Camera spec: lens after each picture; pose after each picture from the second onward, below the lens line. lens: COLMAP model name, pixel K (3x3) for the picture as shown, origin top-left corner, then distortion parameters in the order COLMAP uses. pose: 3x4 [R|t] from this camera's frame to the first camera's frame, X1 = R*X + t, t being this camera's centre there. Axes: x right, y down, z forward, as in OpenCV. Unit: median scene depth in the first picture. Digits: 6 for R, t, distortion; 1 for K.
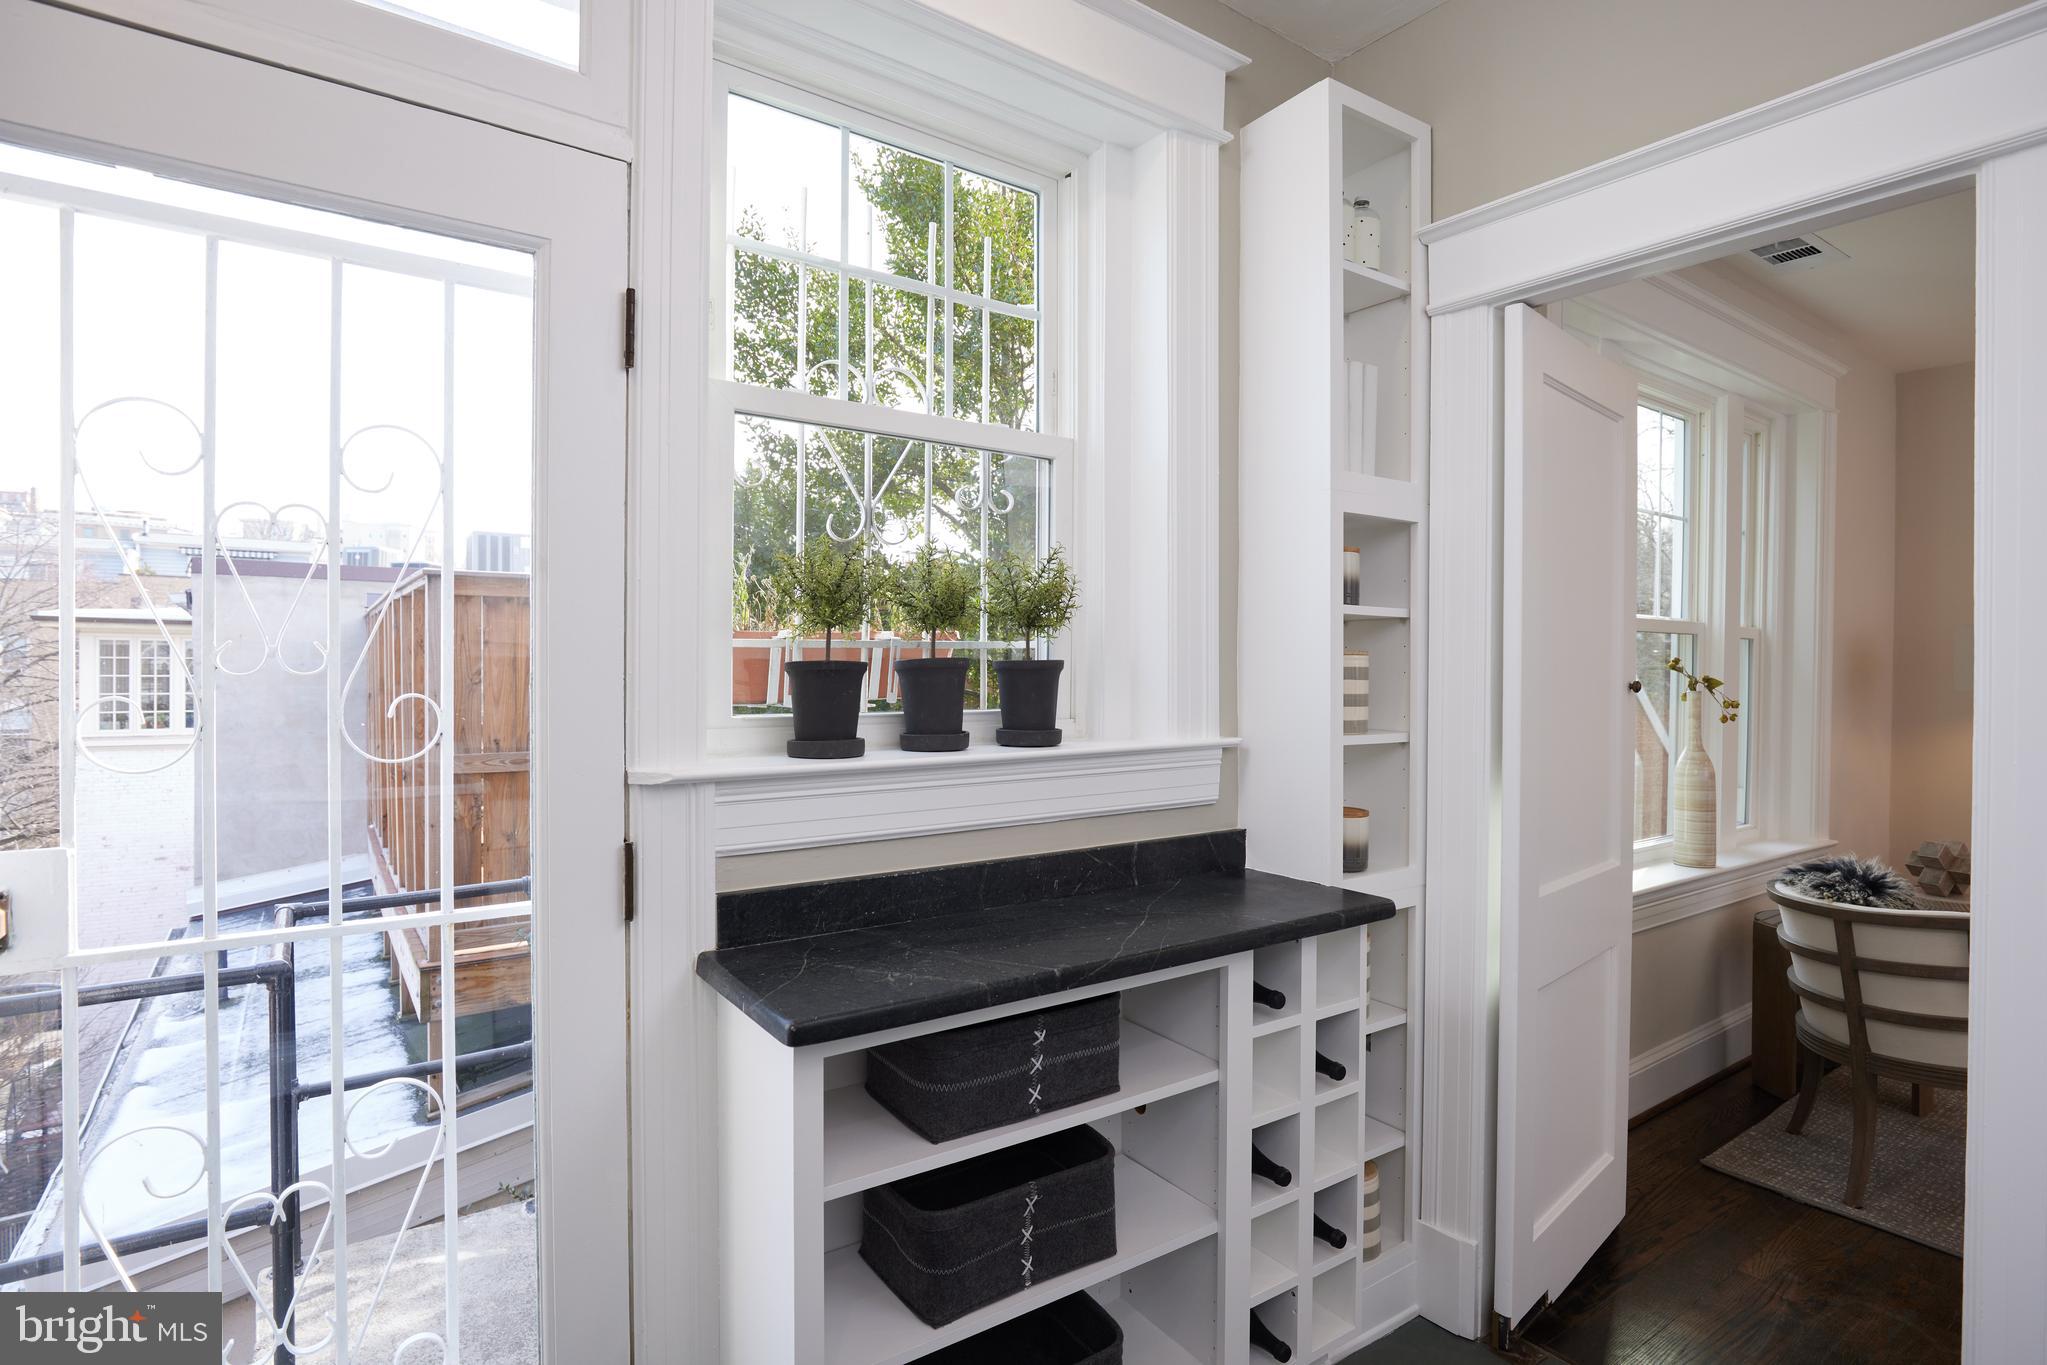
lens RADIAL K [[1014.8, 0, 1013.0], [0, 1014.8, 675.1], [0, 0, 1]] dist [-0.017251, 0.001062]
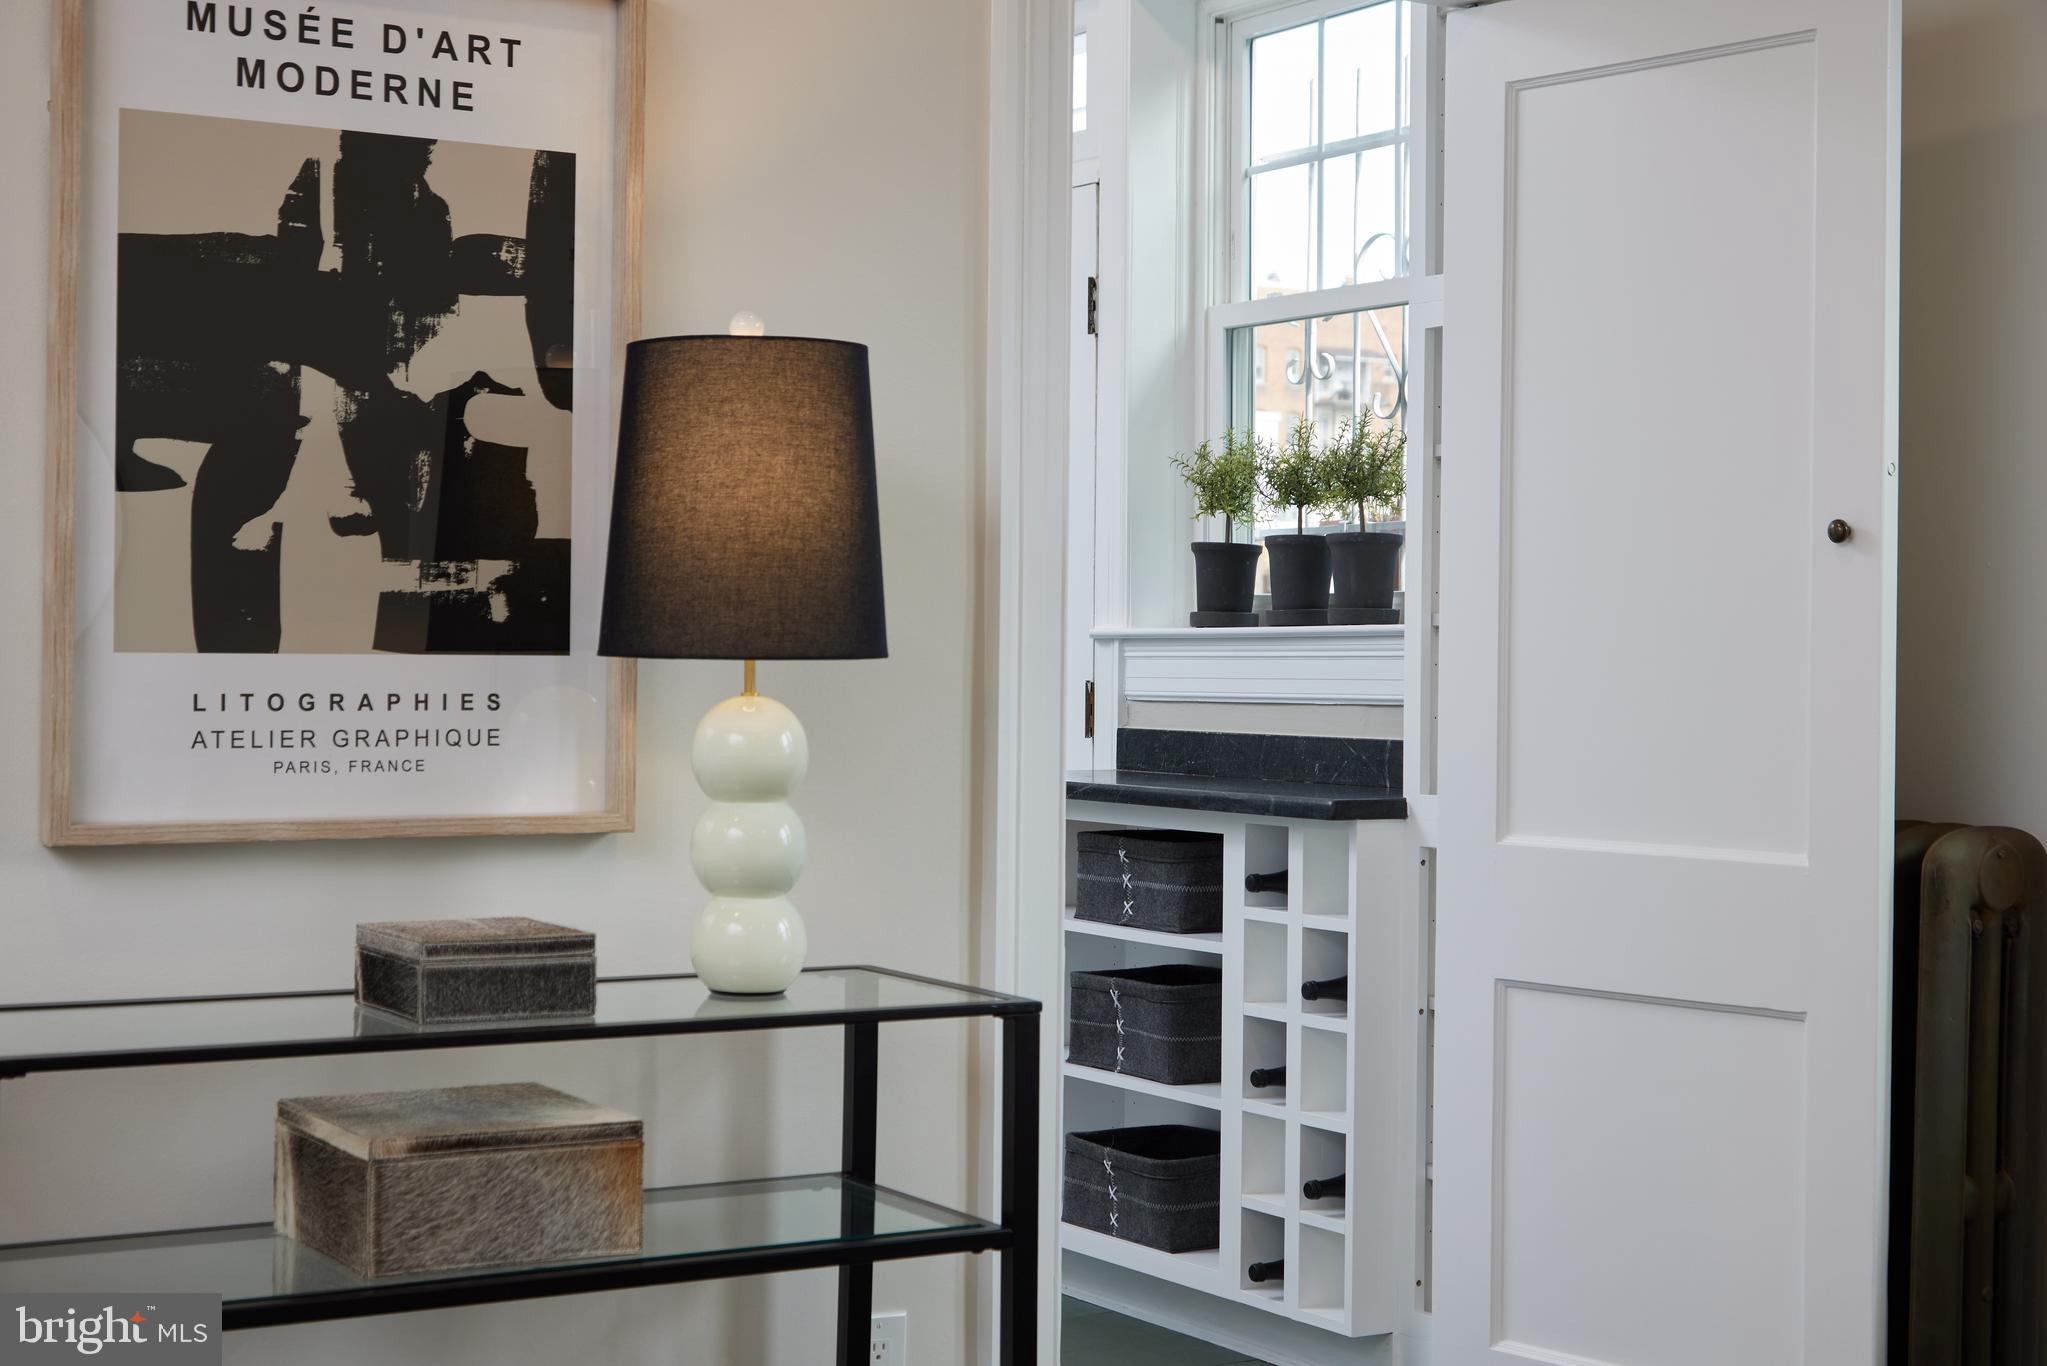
lens RADIAL K [[3057.7, 0, 1027.3], [0, 3057.7, 664.0], [0, 0, 1]] dist [-0.024286, 0.000000]
pose [[-0.064187, -0.011280, -0.997874, 3.175151], [-0.015471, 0.999827, -0.010307, 0.157098], [0.997818, 0.014776, -0.064350, 1.001412]]
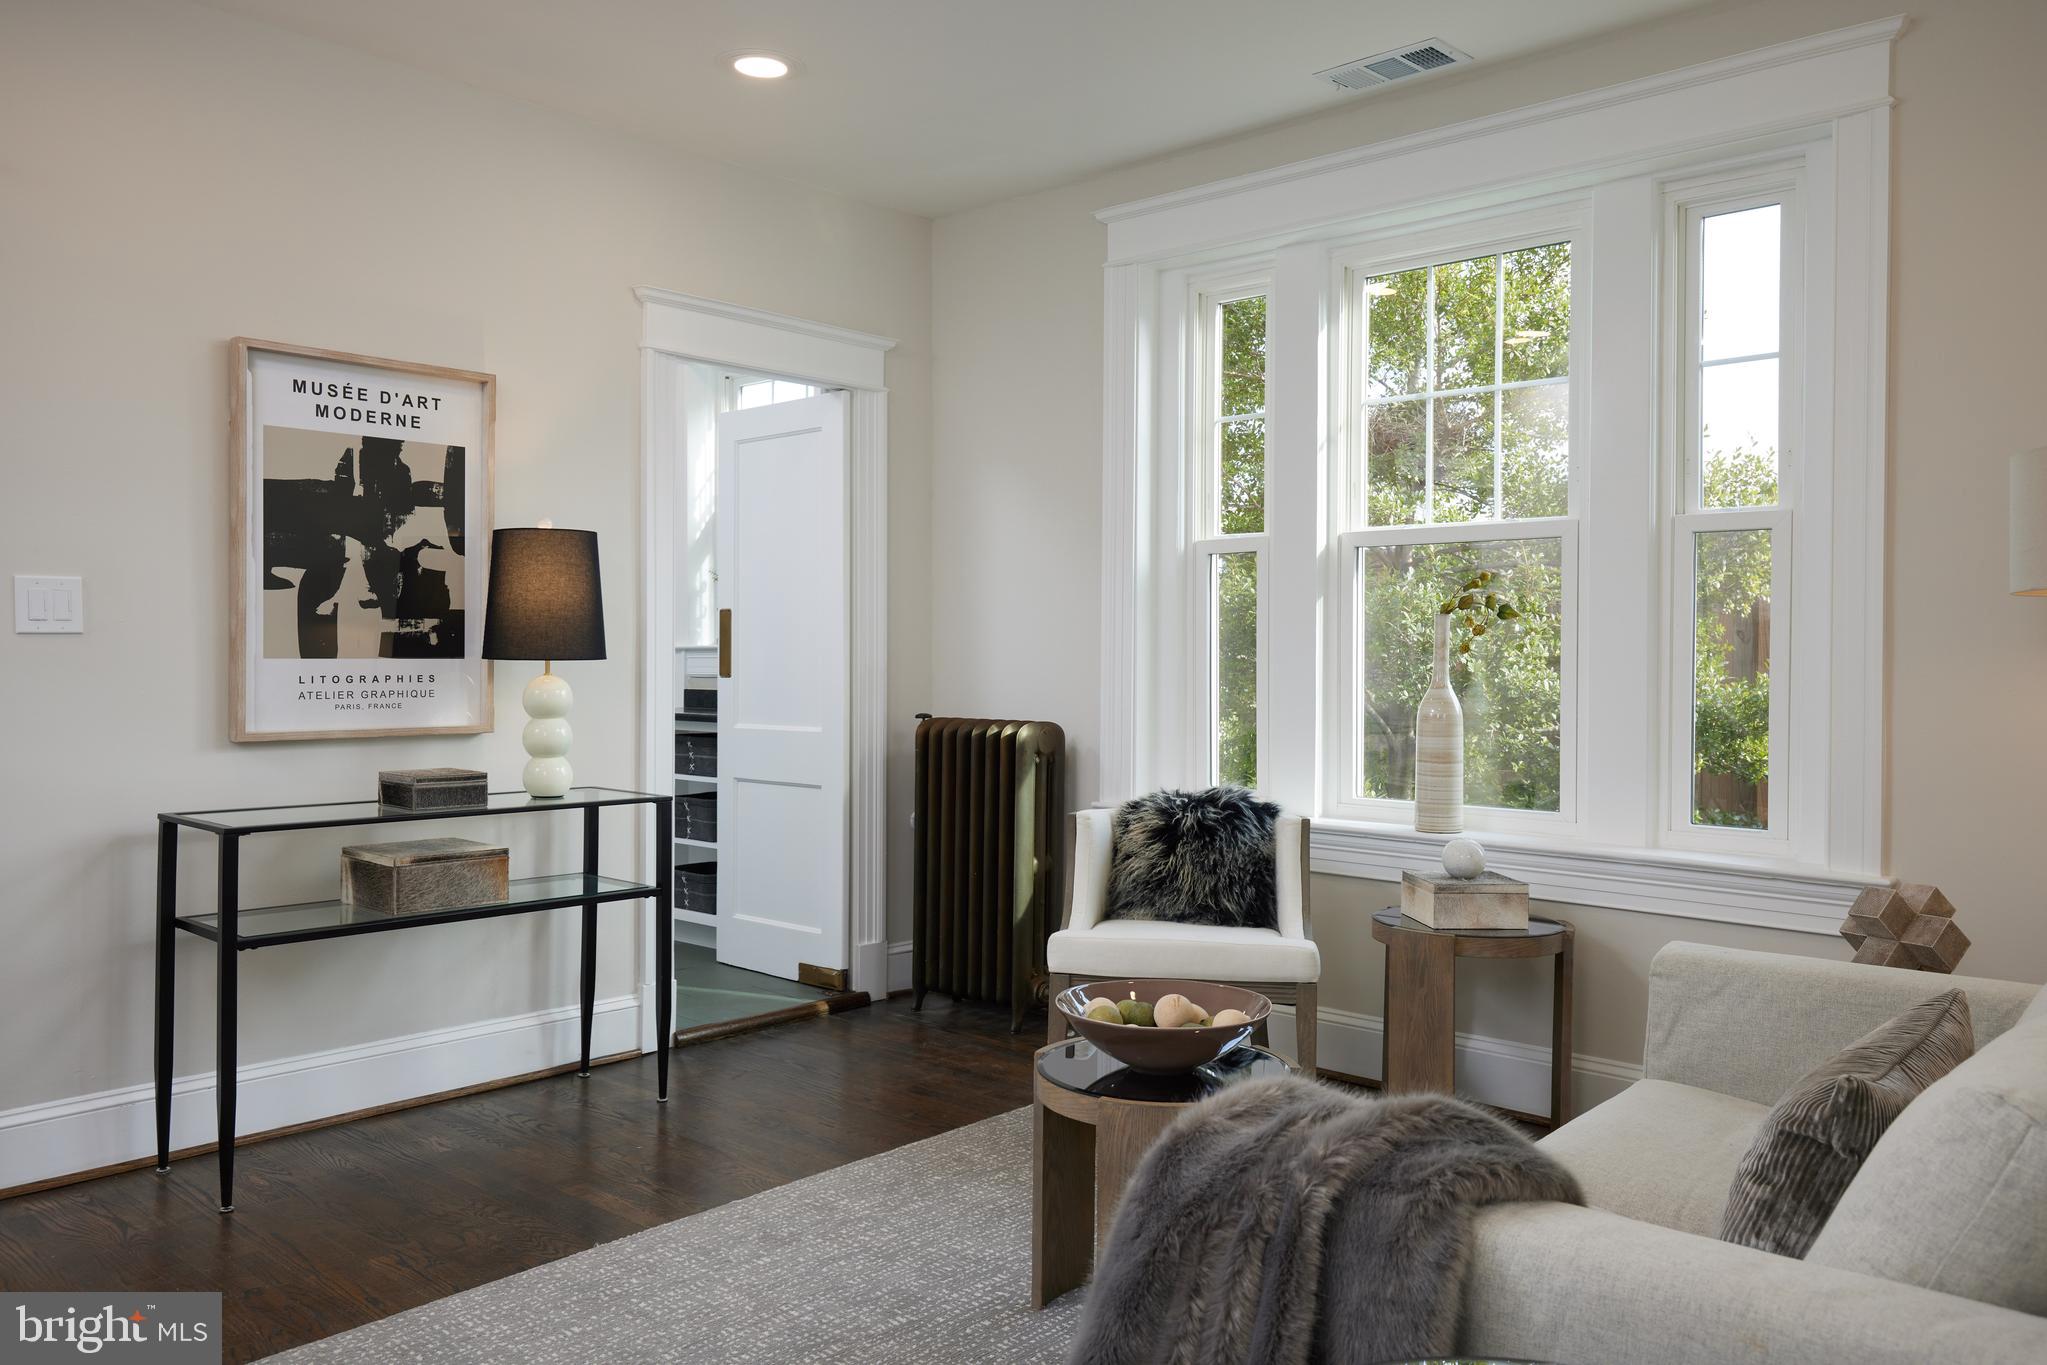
lens RADIAL K [[1521.8, 0, 1029.6], [0, 1521.8, 668.1], [0, 0, 1]] dist [0.013280, 0.006031]
pose [[0.205050, -0.005963, -0.978733, 3.725920], [-0.006687, 0.999950, -0.007493, 0.162145], [0.978729, 0.008081, 0.205000, 0.945770]]
